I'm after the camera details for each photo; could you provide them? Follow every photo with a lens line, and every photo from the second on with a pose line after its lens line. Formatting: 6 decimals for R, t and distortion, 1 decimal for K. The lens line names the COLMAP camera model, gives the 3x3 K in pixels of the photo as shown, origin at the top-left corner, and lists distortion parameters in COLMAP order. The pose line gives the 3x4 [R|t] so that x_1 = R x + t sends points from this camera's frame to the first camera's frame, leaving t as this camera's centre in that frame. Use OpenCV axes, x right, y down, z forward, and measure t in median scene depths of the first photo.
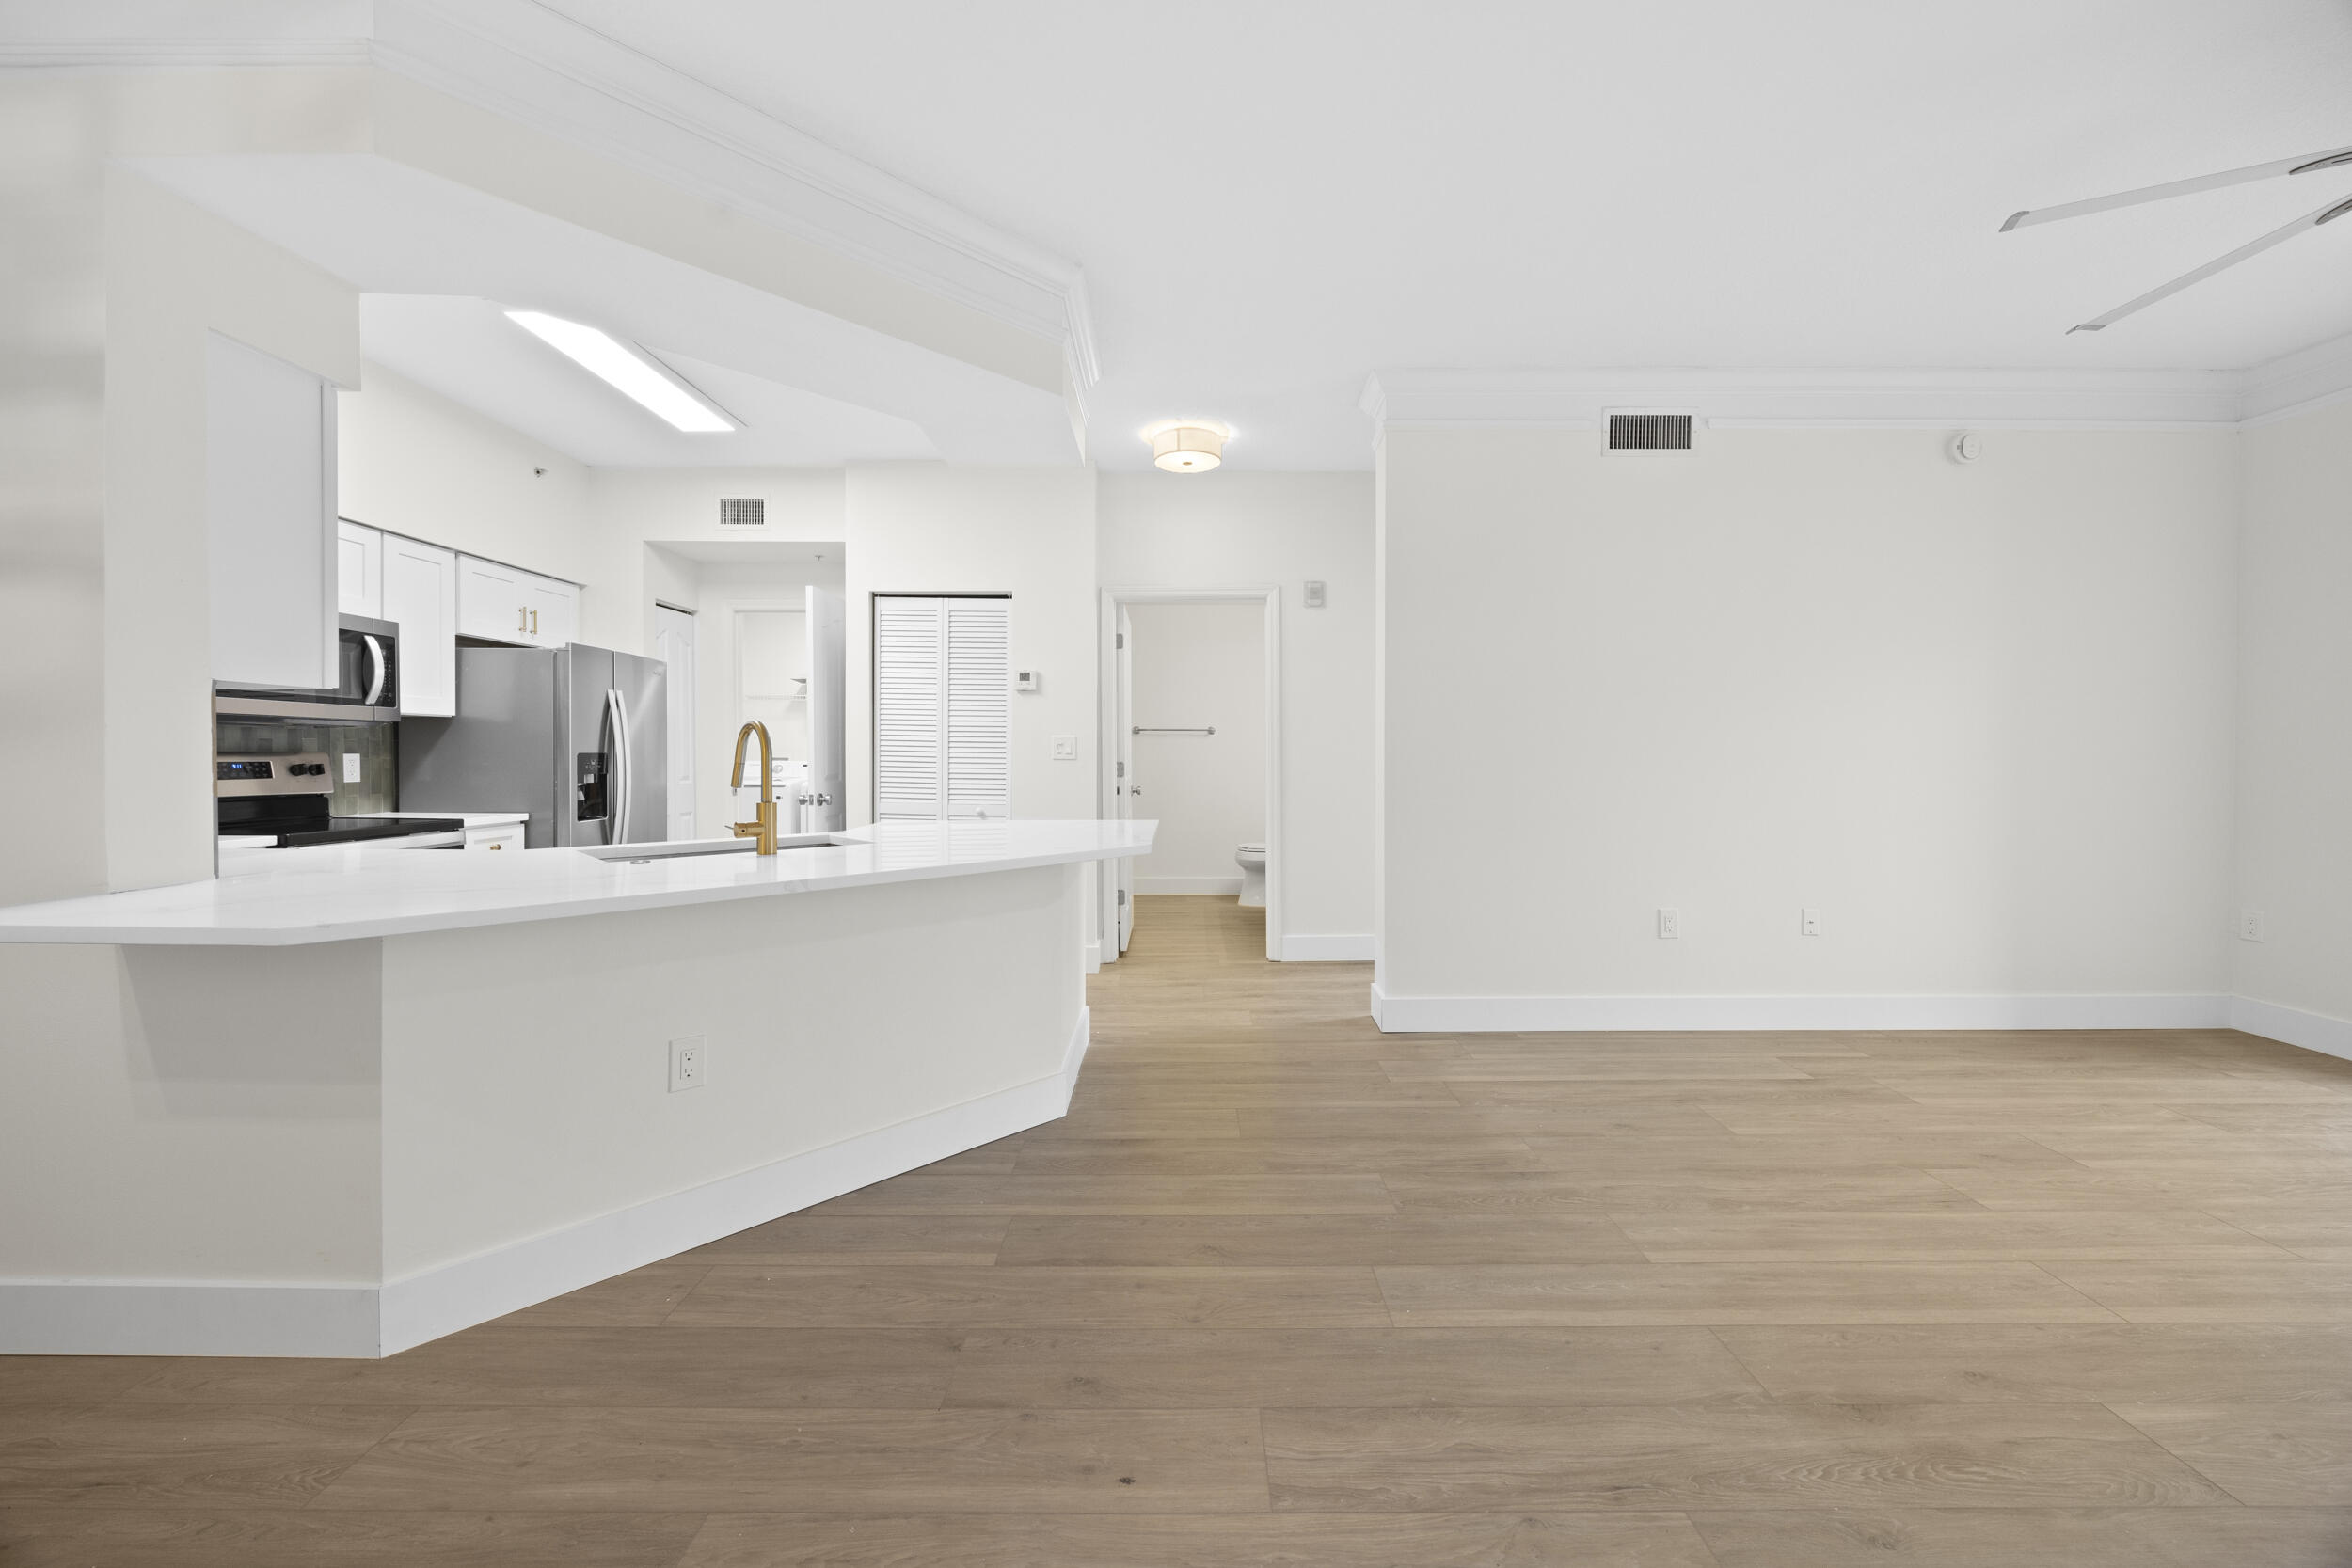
lens RADIAL K [[889.1, 0, 1167.5], [0, 889.1, 772.5], [0, 0, 1]] dist [-0.004776, 0.000089]
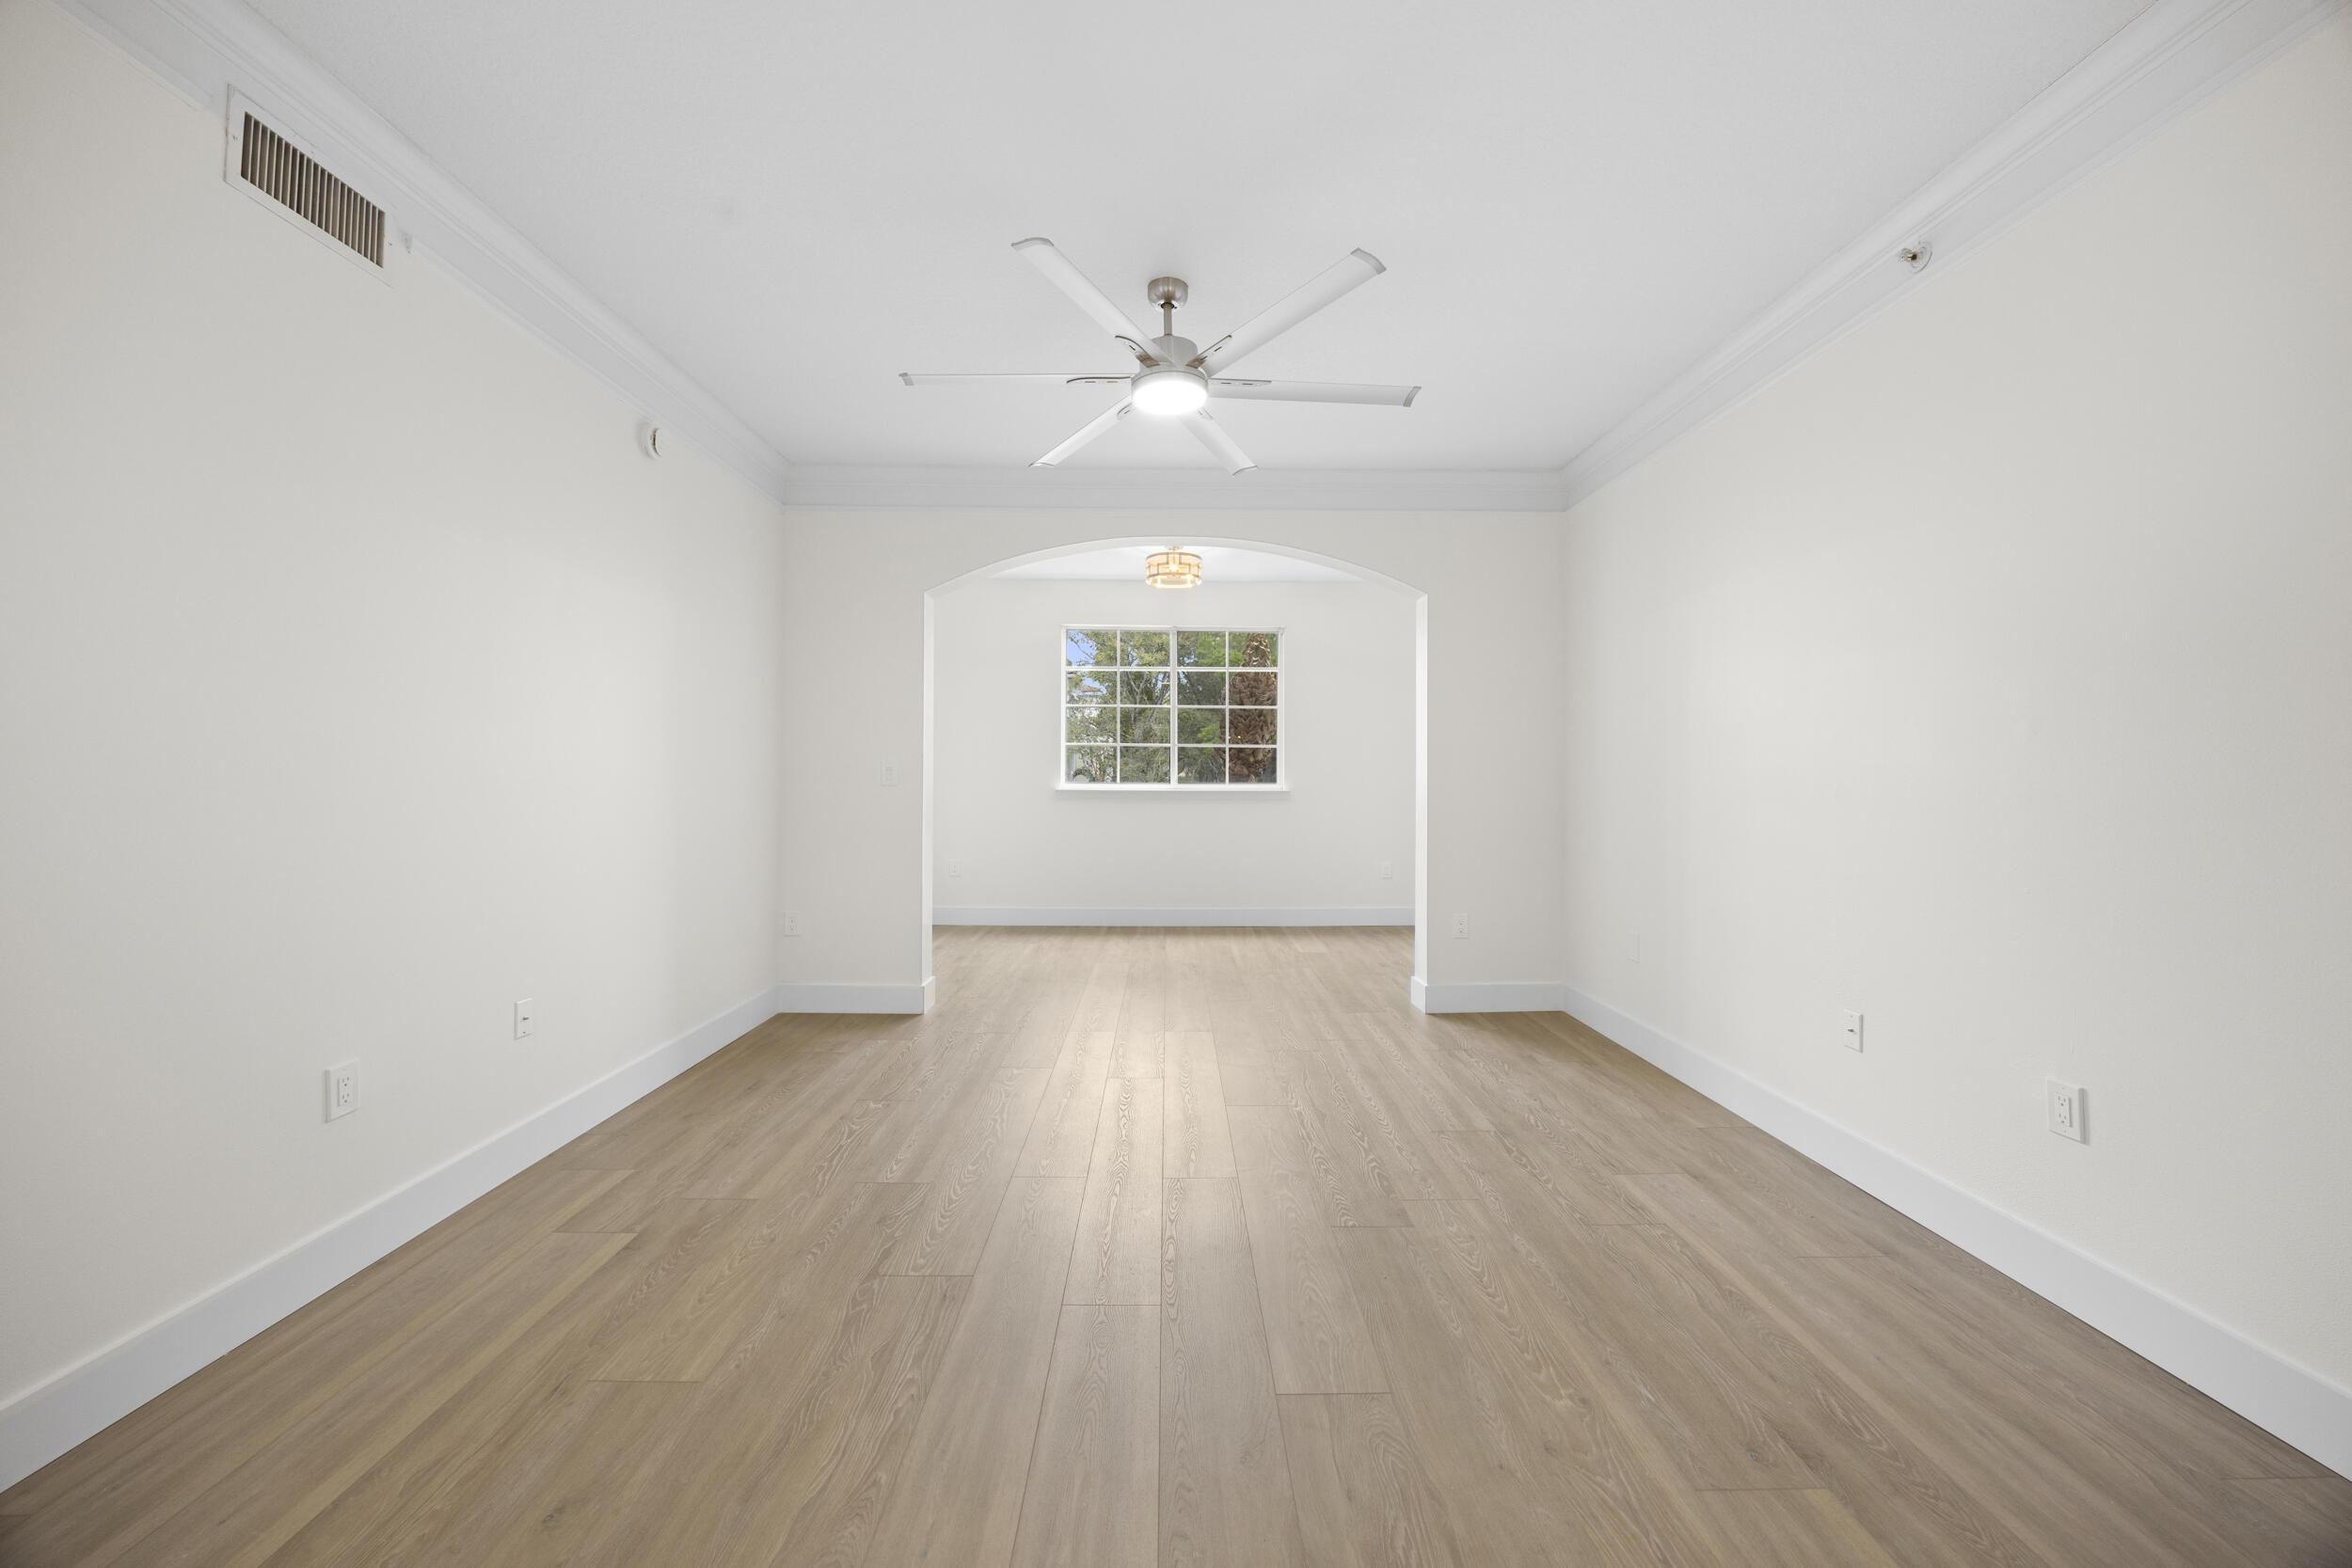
lens RADIAL K [[889.1, 0, 1192.9], [0, 889.1, 771.5], [0, 0, 1]] dist [-0.004776, 0.000089]
pose [[-0.043777, 0.006579, 0.999020, -0.017155], [0.008997, 0.999940, -0.006191, -0.022431], [-0.999001, 0.008718, -0.043834, 0.496479]]
